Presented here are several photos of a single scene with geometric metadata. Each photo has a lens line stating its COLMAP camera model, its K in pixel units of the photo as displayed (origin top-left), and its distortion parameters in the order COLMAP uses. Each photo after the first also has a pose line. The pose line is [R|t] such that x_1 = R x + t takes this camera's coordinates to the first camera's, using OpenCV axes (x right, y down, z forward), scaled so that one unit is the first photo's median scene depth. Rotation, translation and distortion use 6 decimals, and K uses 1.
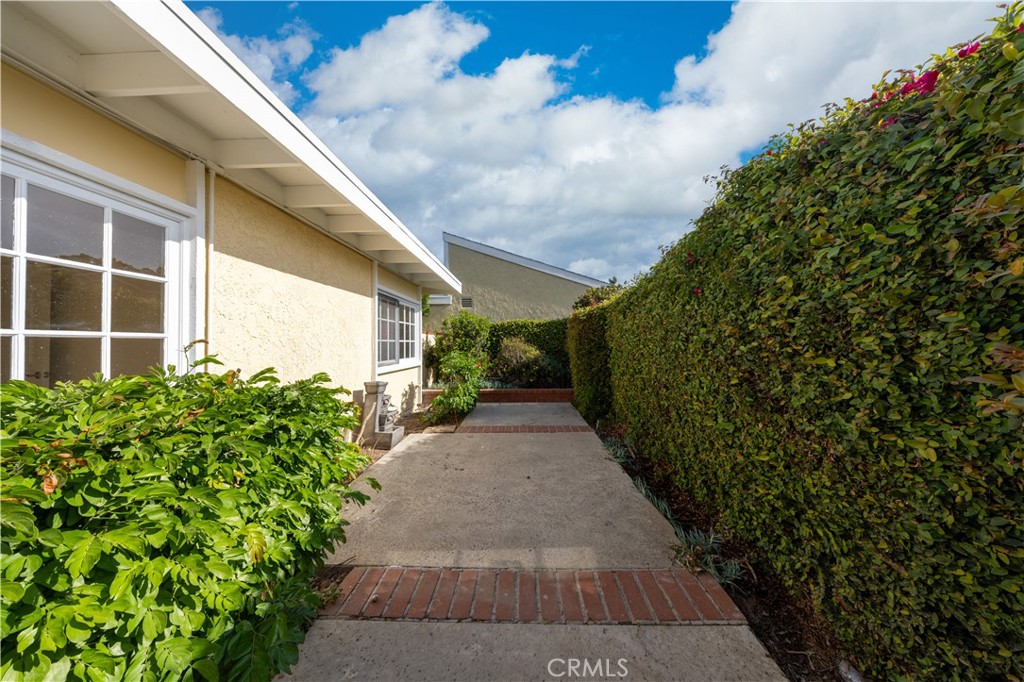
lens RADIAL K [[305.8, 0, 510.3], [0, 305.8, 342.5], [0, 0, 1]] dist [0.000842, 0.000010]
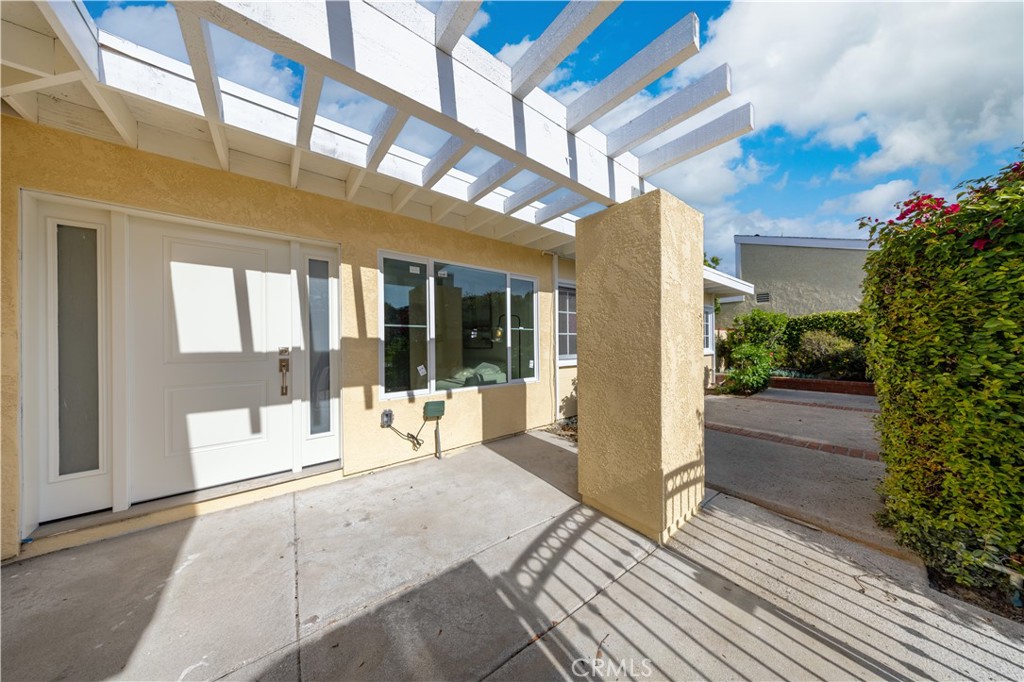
lens RADIAL K [[305.8, 0, 510.3], [0, 305.8, 342.5], [0, 0, 1]] dist [0.000842, 0.000010]
pose [[0.658797, 0.000185, -0.752321, 0.110771], [0.007729, 0.999946, 0.007013, 0.008297], [0.752281, -0.010435, 0.658760, -0.484810]]
